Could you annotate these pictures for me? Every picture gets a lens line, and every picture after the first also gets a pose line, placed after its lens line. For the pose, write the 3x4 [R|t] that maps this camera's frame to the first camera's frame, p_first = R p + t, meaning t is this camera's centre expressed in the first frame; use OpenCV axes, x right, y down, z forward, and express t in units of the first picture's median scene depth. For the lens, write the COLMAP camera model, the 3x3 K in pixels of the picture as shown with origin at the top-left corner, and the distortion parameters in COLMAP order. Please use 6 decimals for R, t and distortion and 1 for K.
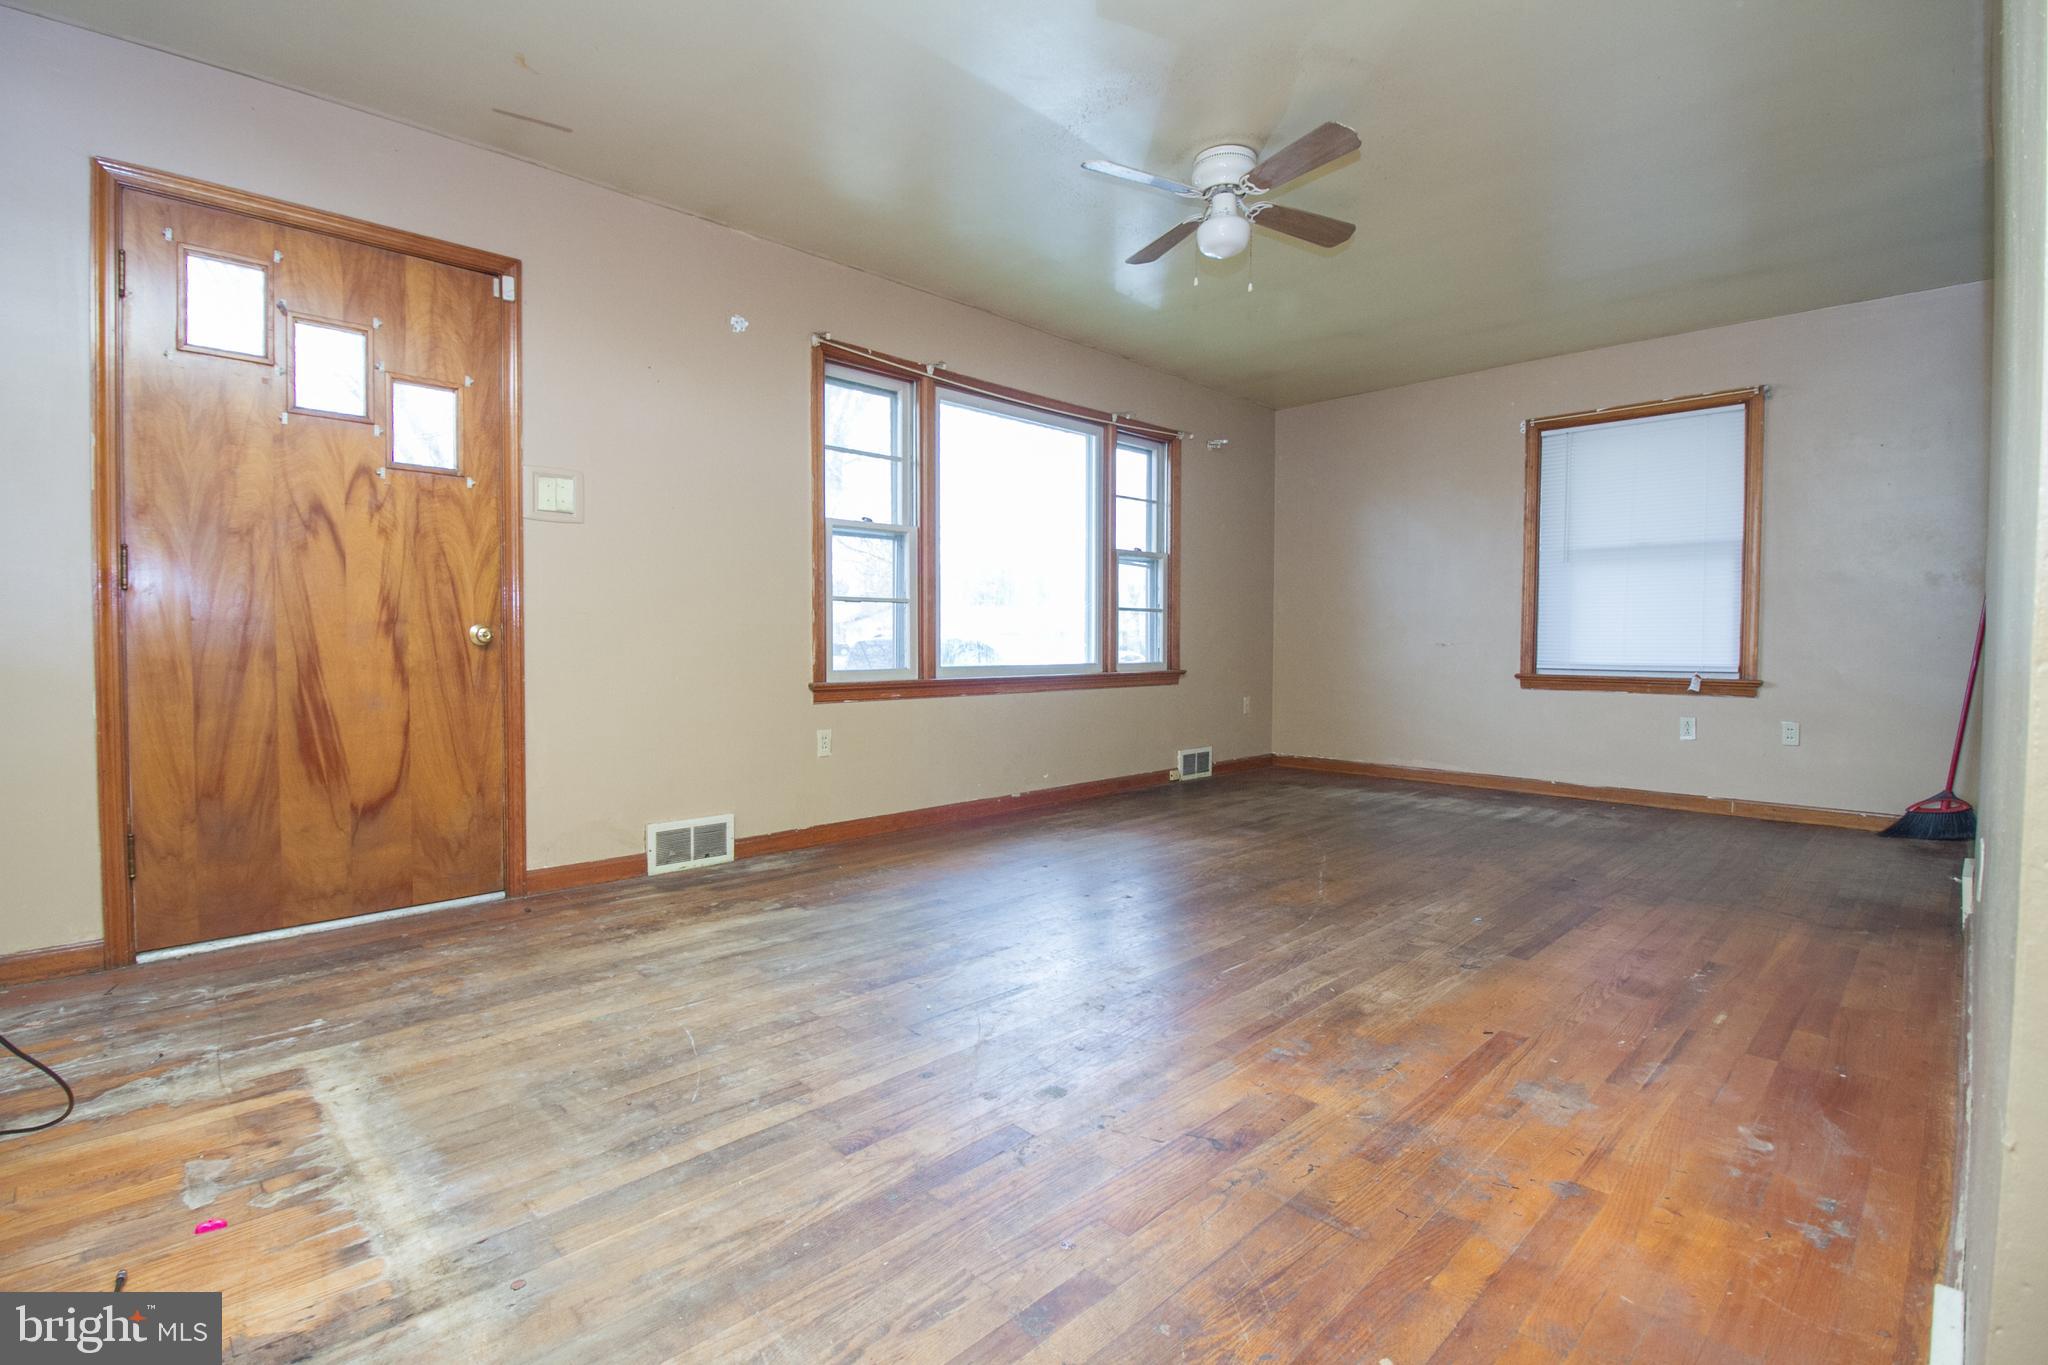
lens RADIAL K [[942.7, 0, 1006.6], [0, 942.7, 681.6], [0, 0, 1]] dist [-0.002487, -0.012025]
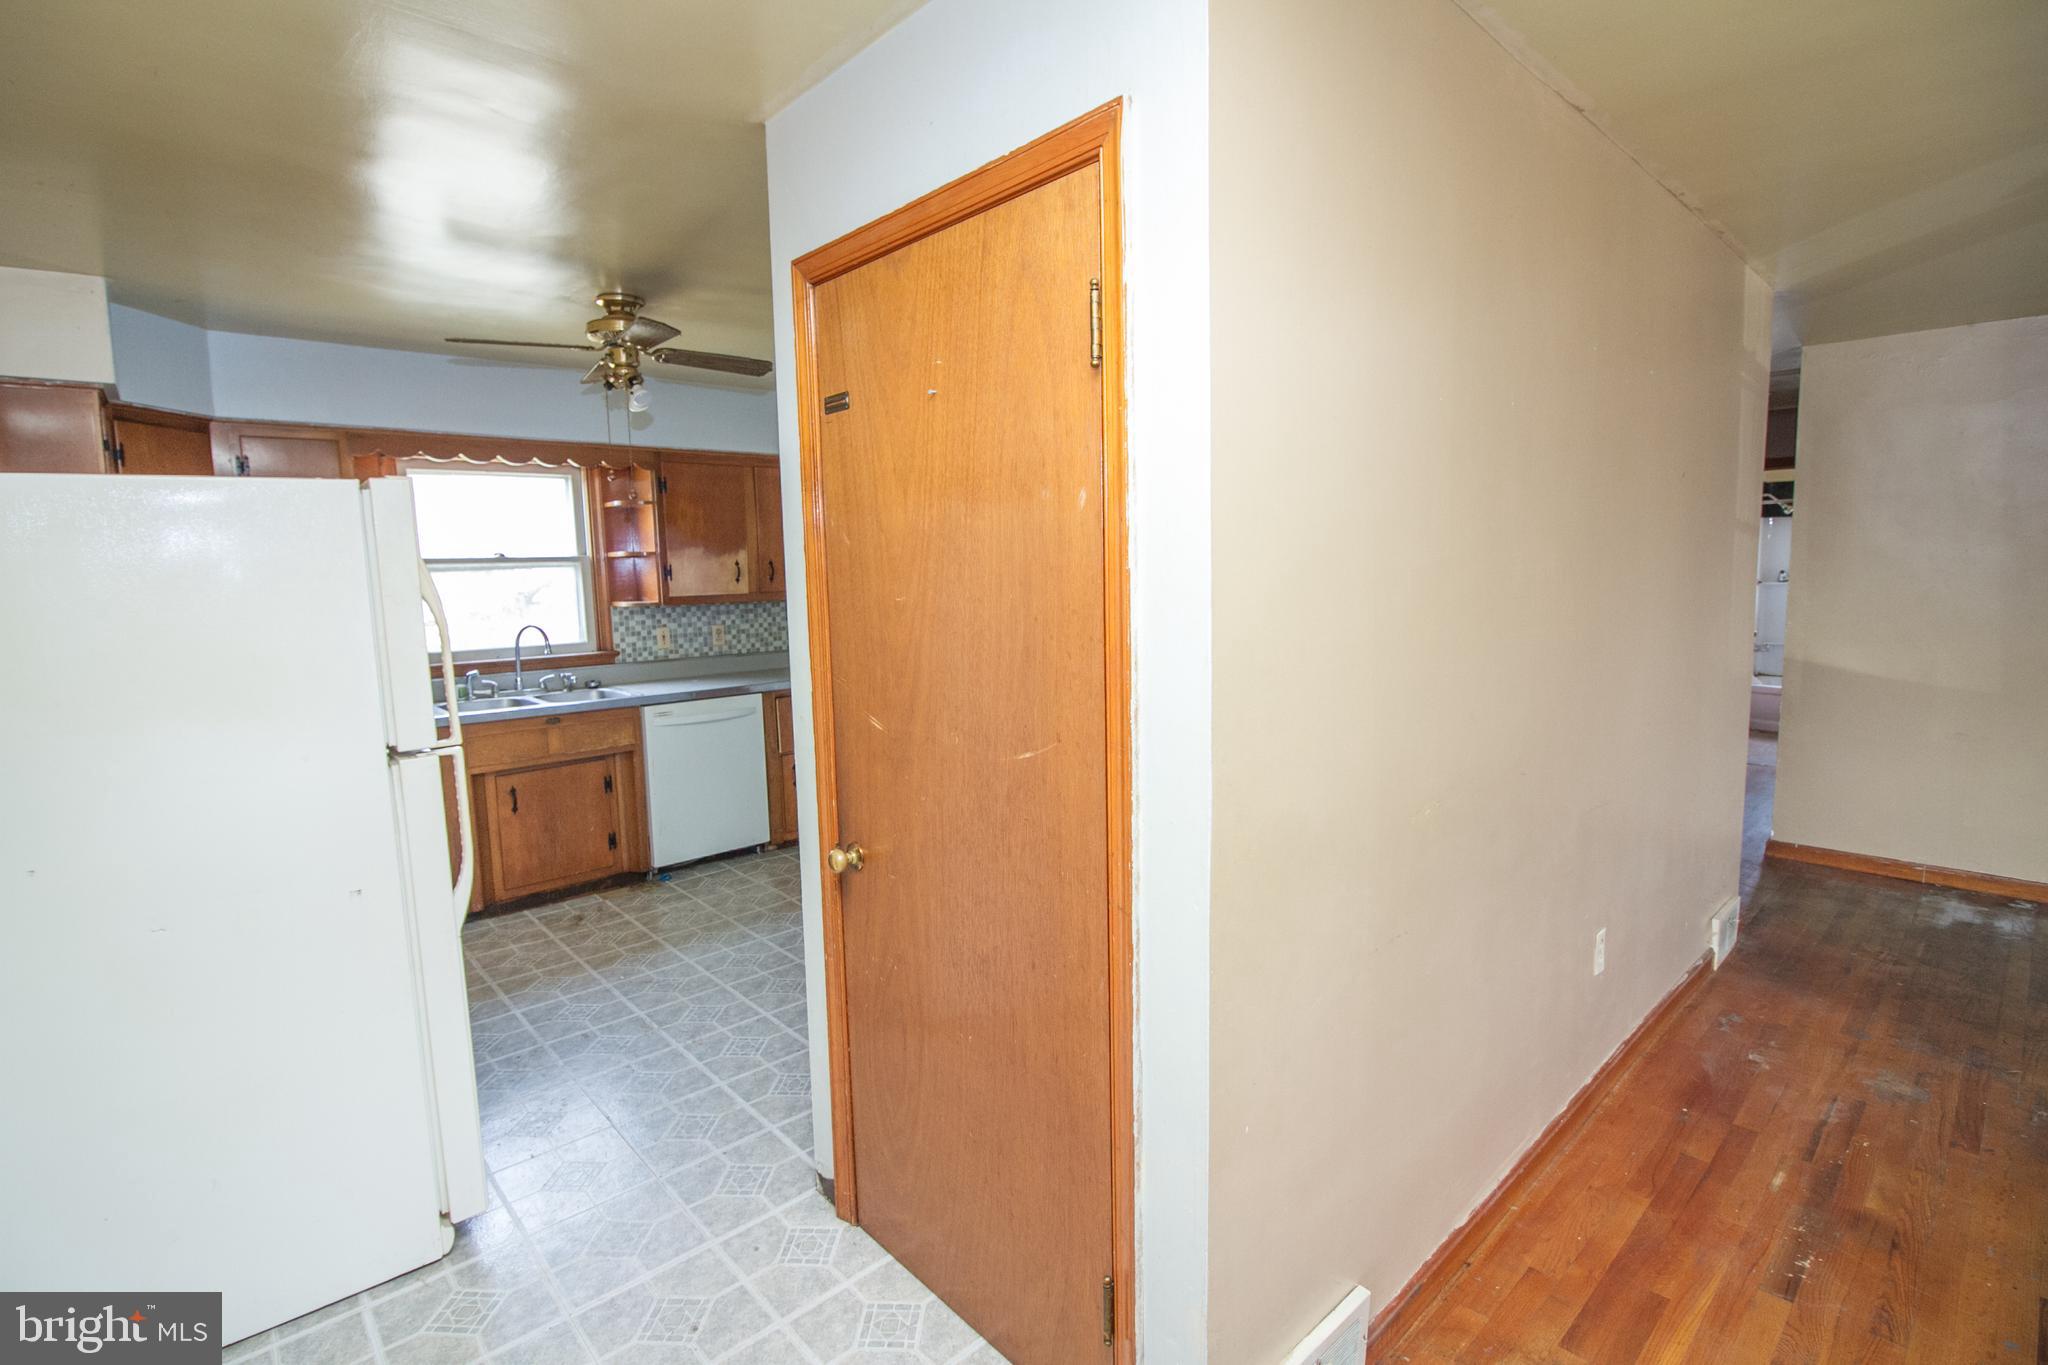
lens RADIAL K [[942.7, 0, 1009.3], [0, 942.7, 674.3], [0, 0, 1]] dist [-0.002487, -0.012025]
pose [[-0.999118, 0.015166, 0.039149, 1.392499], [0.021058, 0.987721, 0.154801, -0.324161], [-0.036320, 0.155489, -0.987170, 1.743403]]
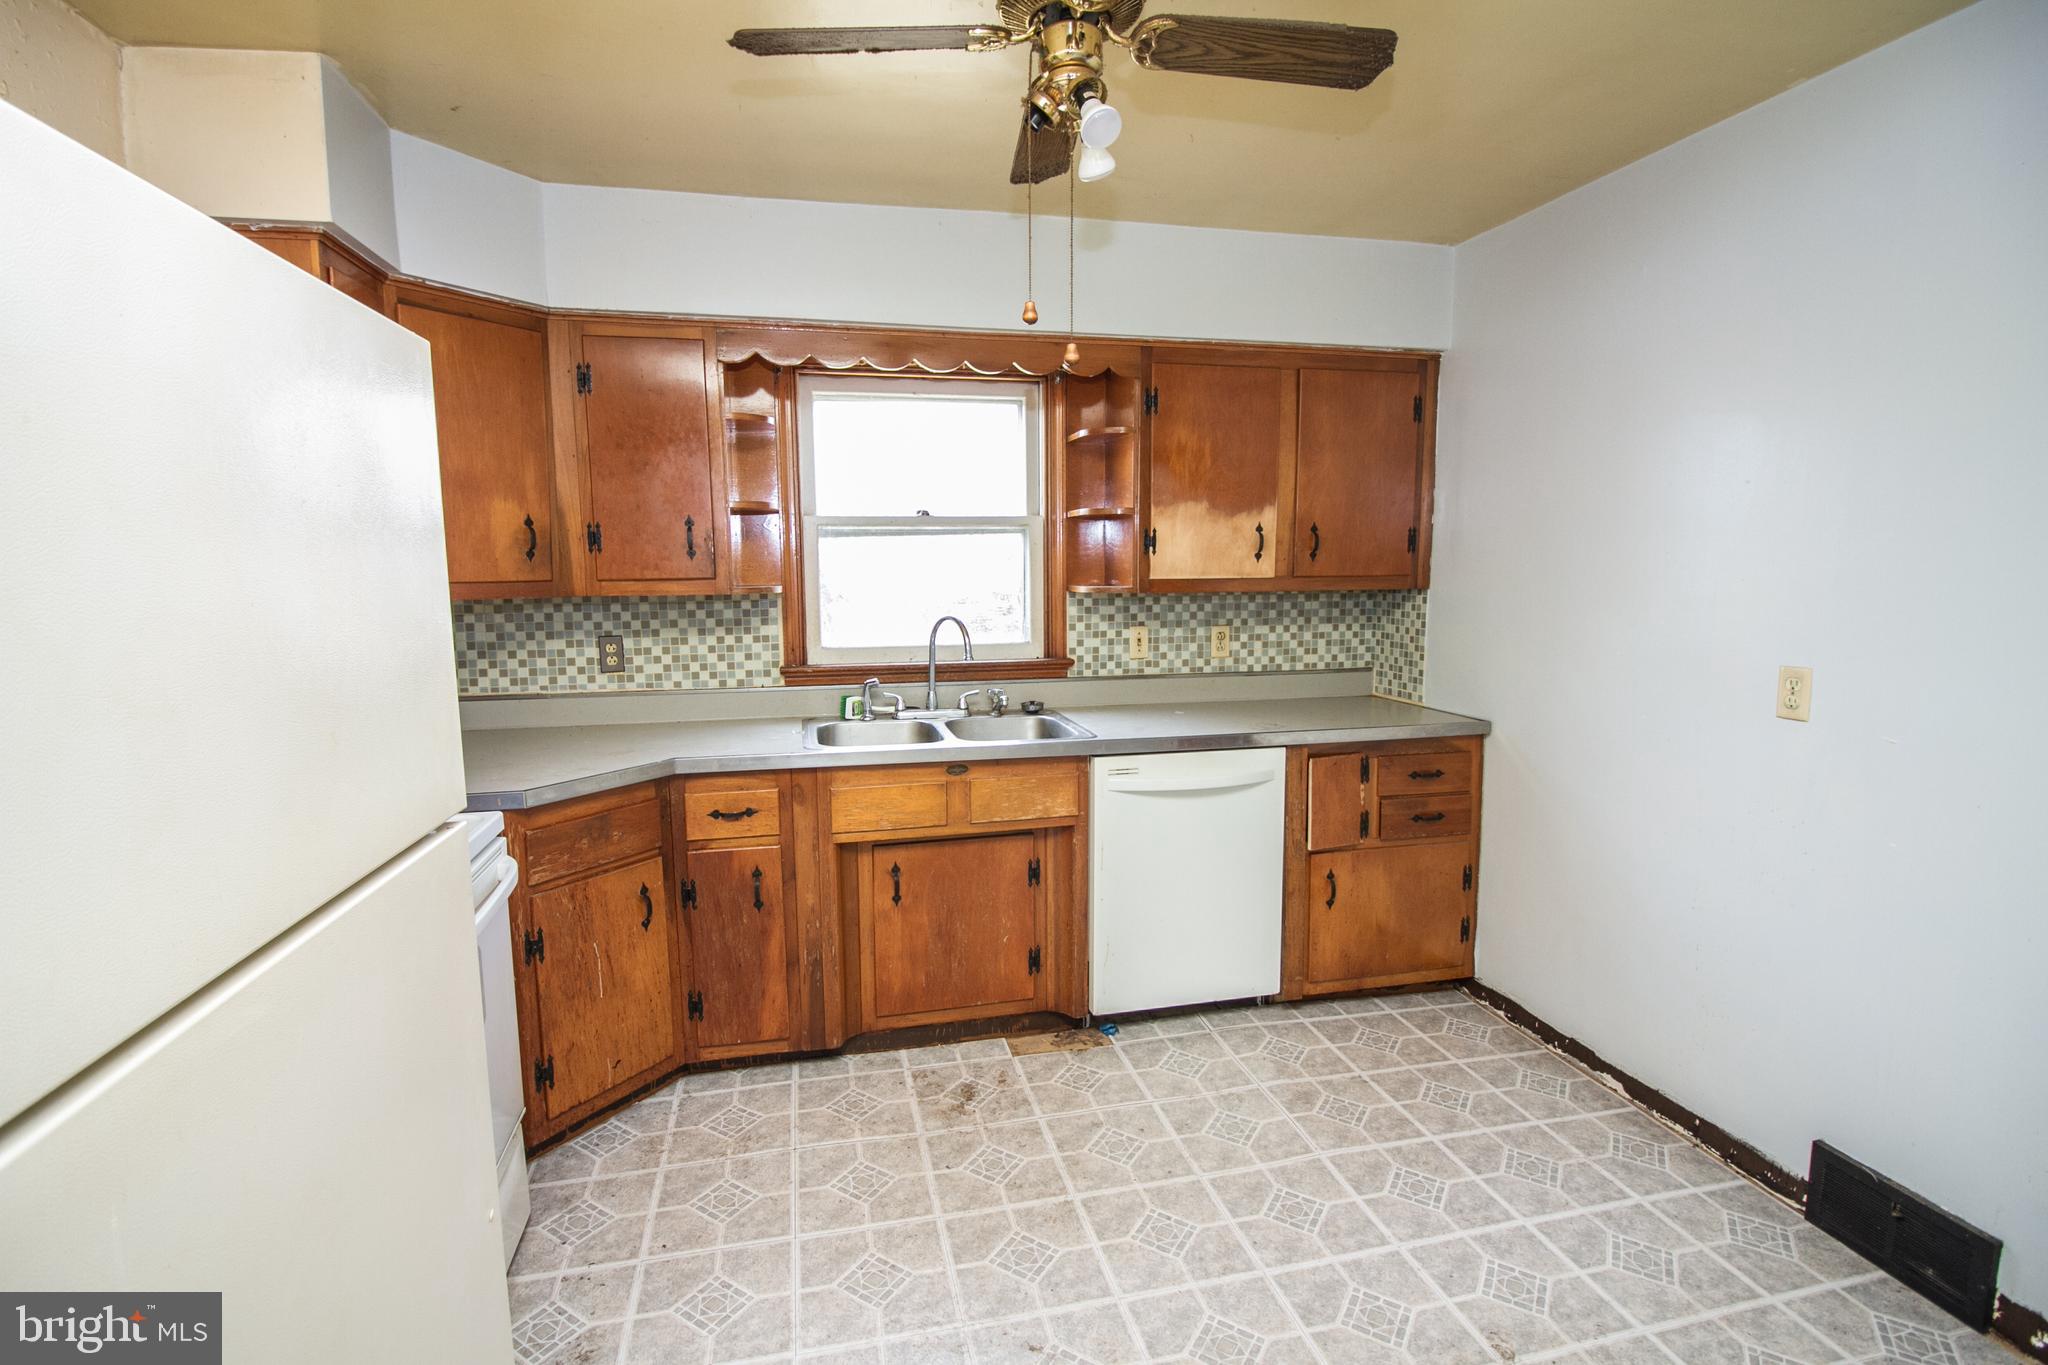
lens RADIAL K [[942.7, 0, 1008.3], [0, 942.7, 676.7], [0, 0, 1]] dist [-0.002487, -0.012025]
pose [[-0.850926, -0.059568, 0.521897, 1.678660], [0.026316, 0.987467, 0.155615, -0.266511], [-0.524626, 0.146151, -0.838694, 0.960972]]
